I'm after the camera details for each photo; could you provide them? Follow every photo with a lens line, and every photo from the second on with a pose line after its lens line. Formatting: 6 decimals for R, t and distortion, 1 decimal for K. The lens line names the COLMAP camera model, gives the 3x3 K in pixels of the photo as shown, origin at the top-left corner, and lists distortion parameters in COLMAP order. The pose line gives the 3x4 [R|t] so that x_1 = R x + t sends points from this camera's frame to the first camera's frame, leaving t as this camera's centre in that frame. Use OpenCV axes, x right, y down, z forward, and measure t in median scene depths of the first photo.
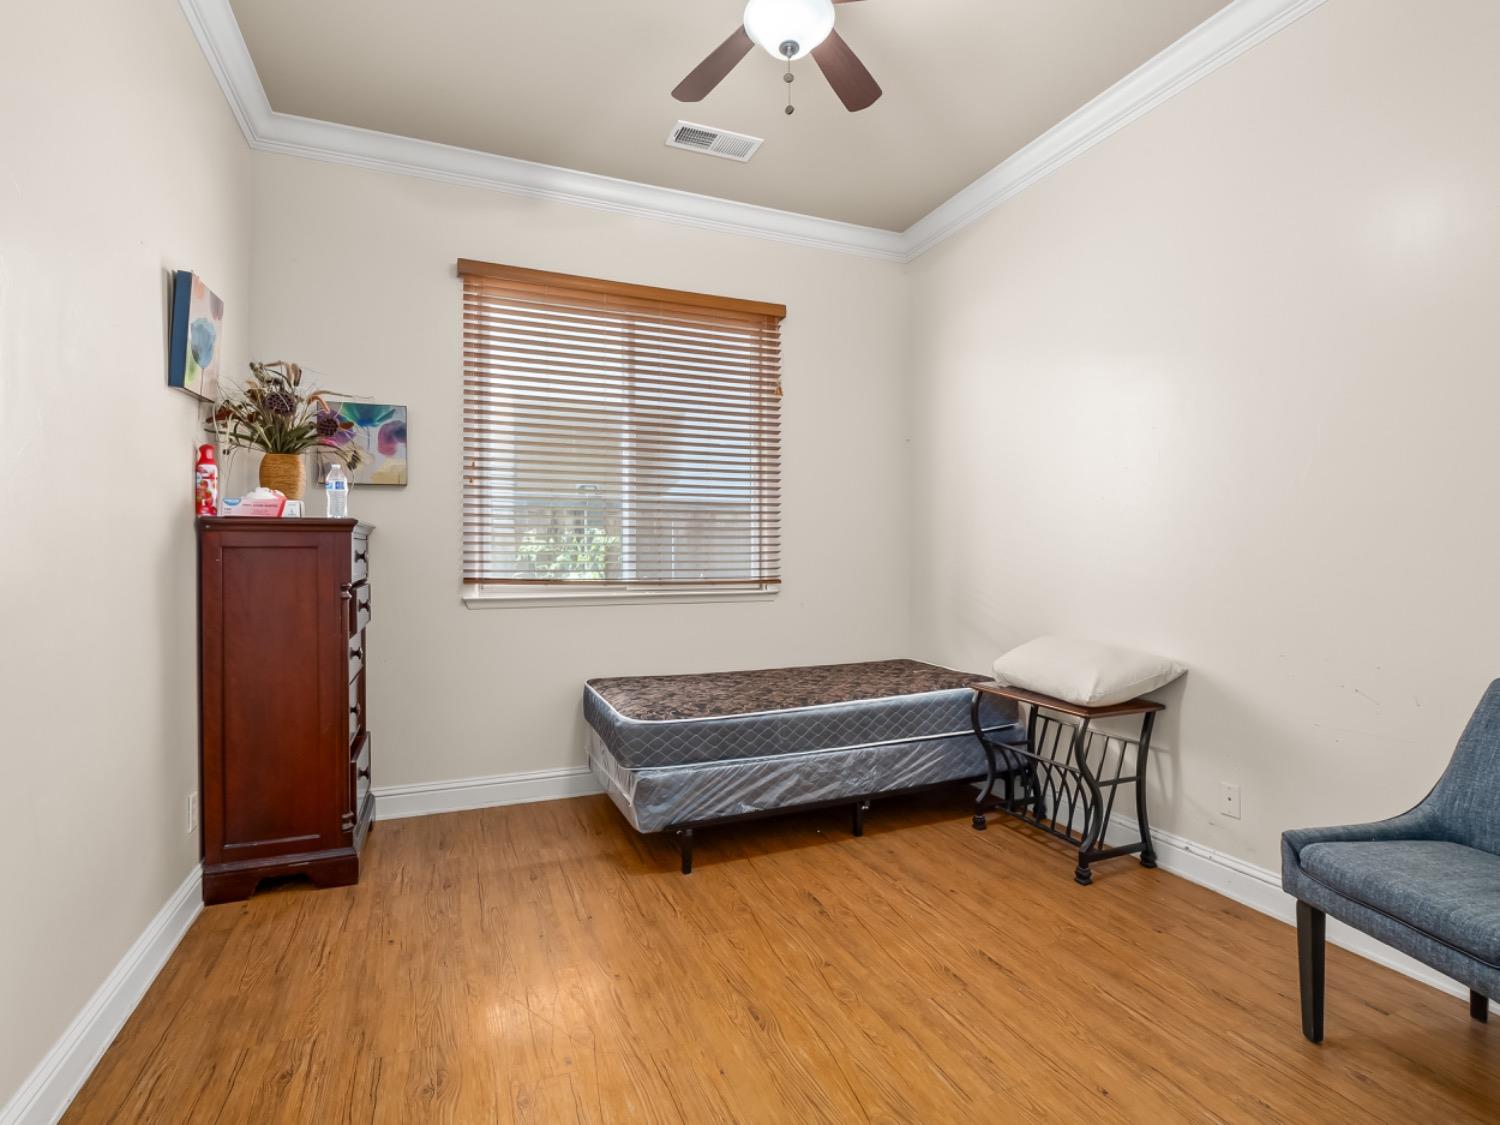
lens RADIAL K [[742.2, 0, 750.9], [0, 742.2, 558.7], [0, 0, 1]] dist [-0.006921, -0.000848]
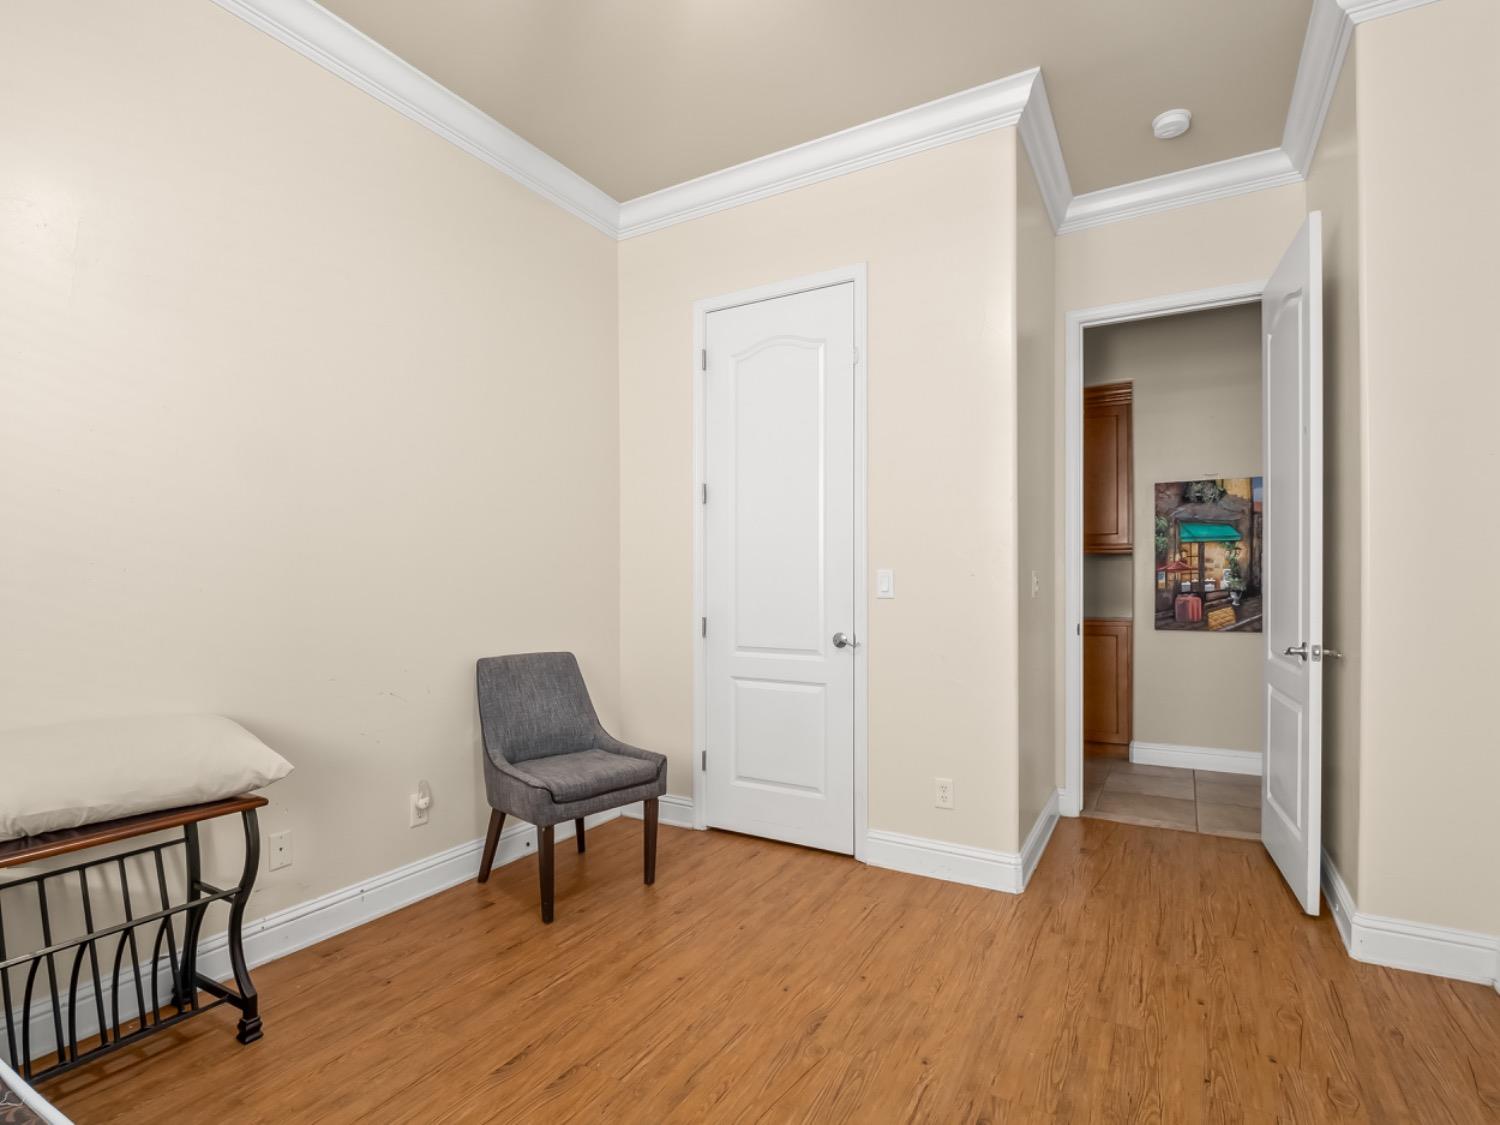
lens RADIAL K [[742.2, 0, 750.0], [0, 742.2, 572.9], [0, 0, 1]] dist [-0.006921, -0.000848]
pose [[-0.600301, 0.009778, 0.799715, -0.594623], [0.007863, 0.999949, -0.006324, -0.009488], [-0.799736, 0.002492, -0.600347, 1.473784]]
